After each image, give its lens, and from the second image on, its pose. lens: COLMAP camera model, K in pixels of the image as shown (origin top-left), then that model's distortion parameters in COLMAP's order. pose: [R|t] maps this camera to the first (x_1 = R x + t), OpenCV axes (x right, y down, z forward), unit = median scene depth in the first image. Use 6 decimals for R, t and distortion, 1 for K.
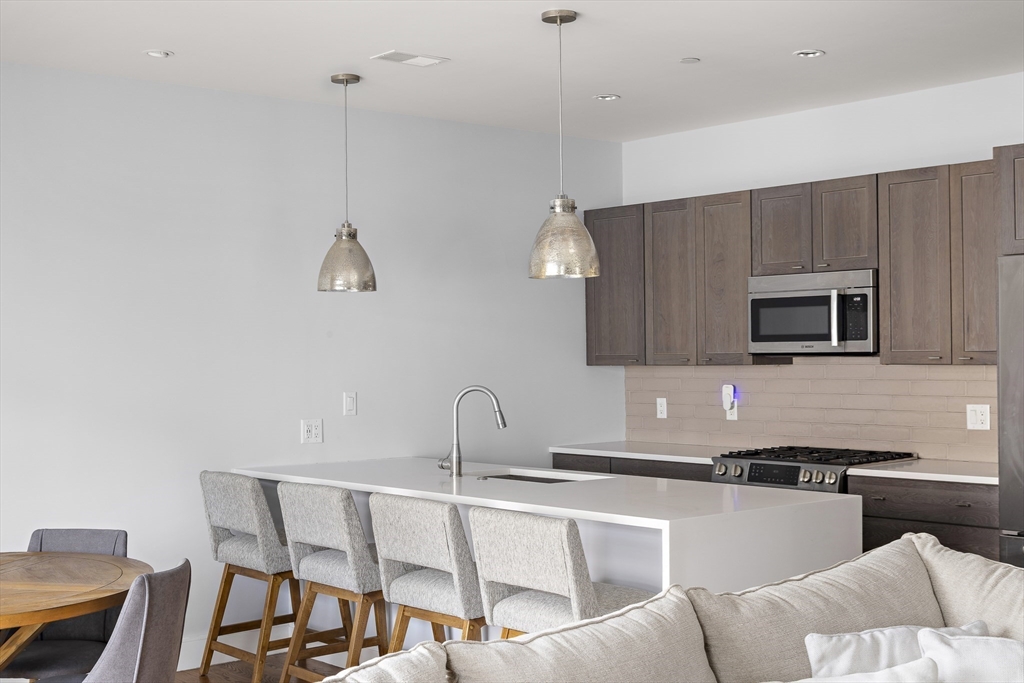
lens RADIAL K [[1318.8, 0, 512.0], [0, 1318.8, 341.5], [0, 0, 1]] dist [-0.017570, -0.013660]
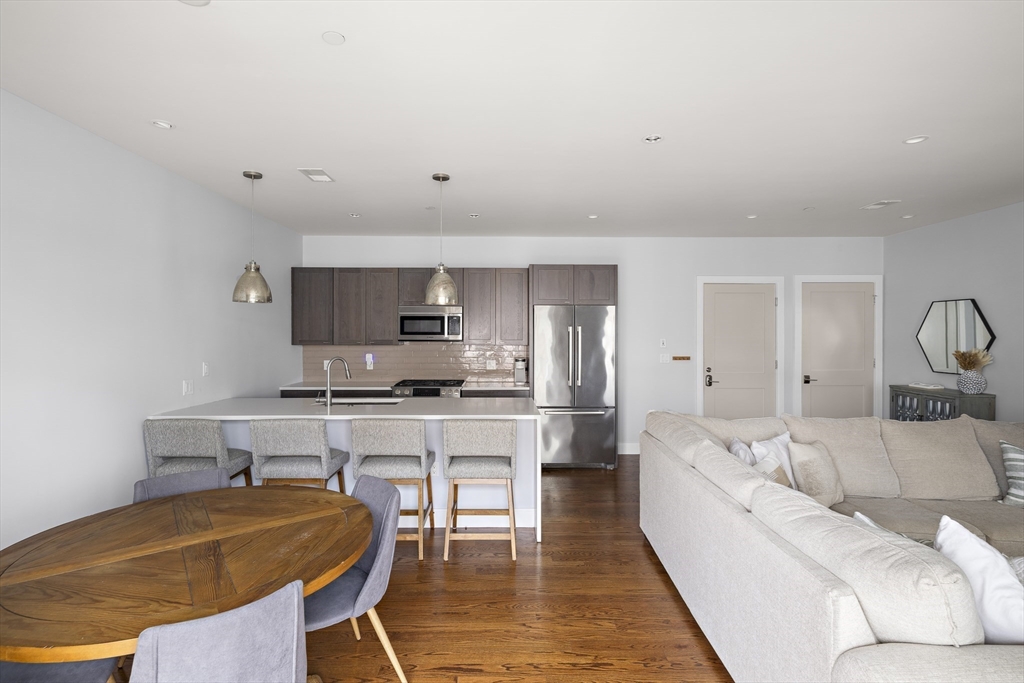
lens RADIAL K [[499.0, 0, 512.0], [0, 499.0, 341.5], [0, 0, 1]] dist [0.002664, 0.000260]
pose [[0.632156, 0.002942, 0.774835, -0.376526], [-0.016748, 0.999811, 0.009868, -0.000001], [-0.774660, -0.019215, 0.632086, 0.316356]]
